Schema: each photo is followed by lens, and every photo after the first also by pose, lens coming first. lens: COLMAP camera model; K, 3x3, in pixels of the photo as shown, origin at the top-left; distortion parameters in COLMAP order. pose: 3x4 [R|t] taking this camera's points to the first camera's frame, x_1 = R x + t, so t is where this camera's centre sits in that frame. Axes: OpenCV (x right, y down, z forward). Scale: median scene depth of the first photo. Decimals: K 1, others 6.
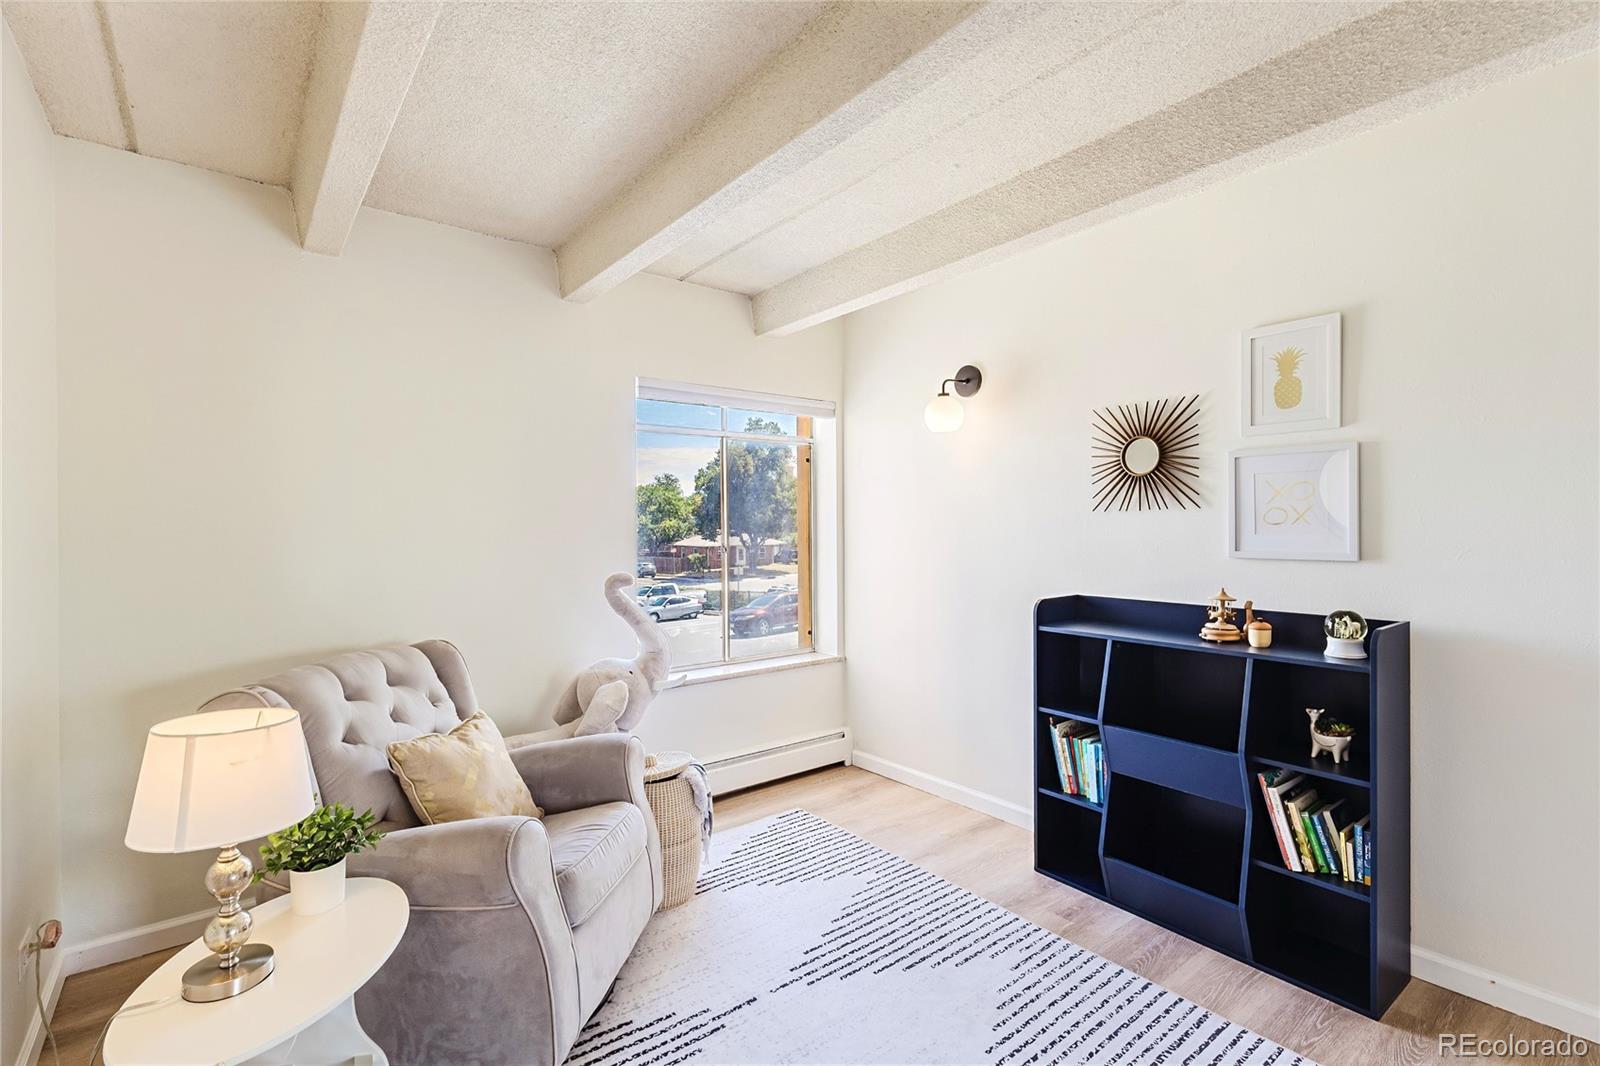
lens RADIAL K [[730.8, 0, 798.6], [0, 730.8, 531.7], [0, 0, 1]] dist [0.000550, 0.000287]
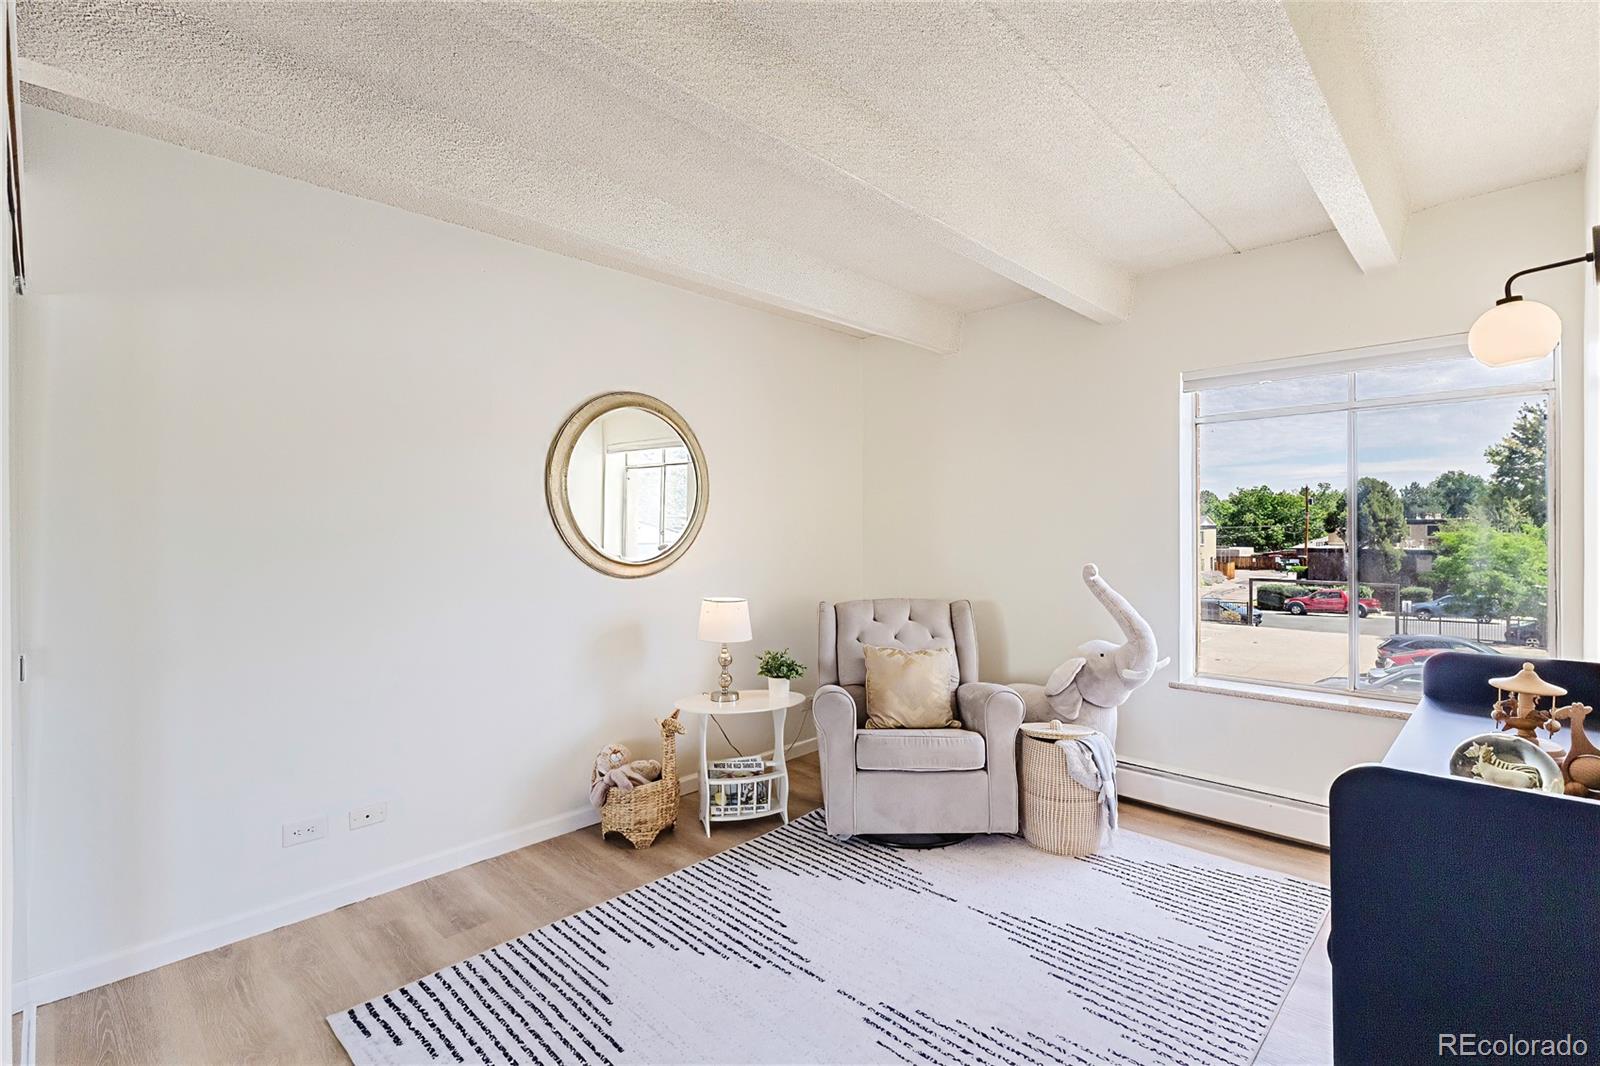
lens RADIAL K [[730.8, 0, 798.6], [0, 730.8, 531.7], [0, 0, 1]] dist [0.000550, 0.000287]
pose [[0.137022, 0.013741, -0.990473, 0.823645], [-0.001379, 0.999905, 0.013682, -0.008459], [0.990567, -0.000509, 0.137028, 0.406435]]
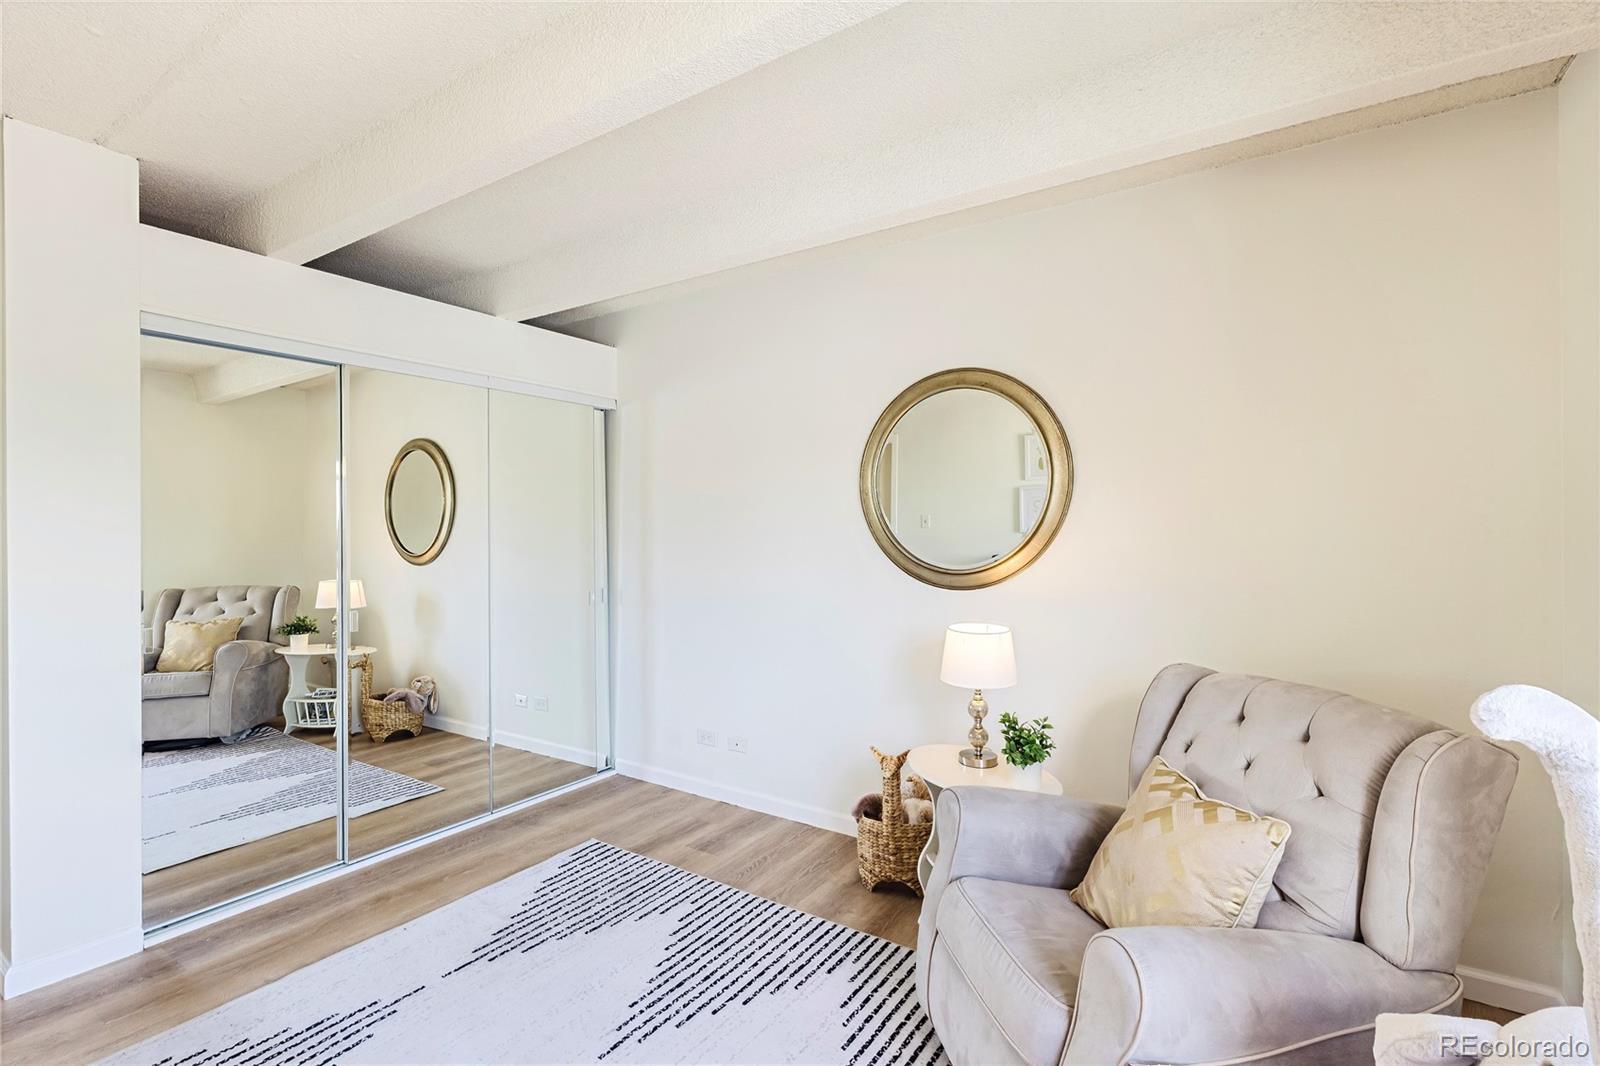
lens RADIAL K [[730.8, 0, 798.6], [0, 730.8, 531.7], [0, 0, 1]] dist [0.000550, 0.000287]
pose [[-0.951535, 0.016963, -0.307073, 0.101907], [0.013739, 0.999826, 0.012657, -0.010365], [0.307234, 0.007824, -0.951602, 1.216944]]
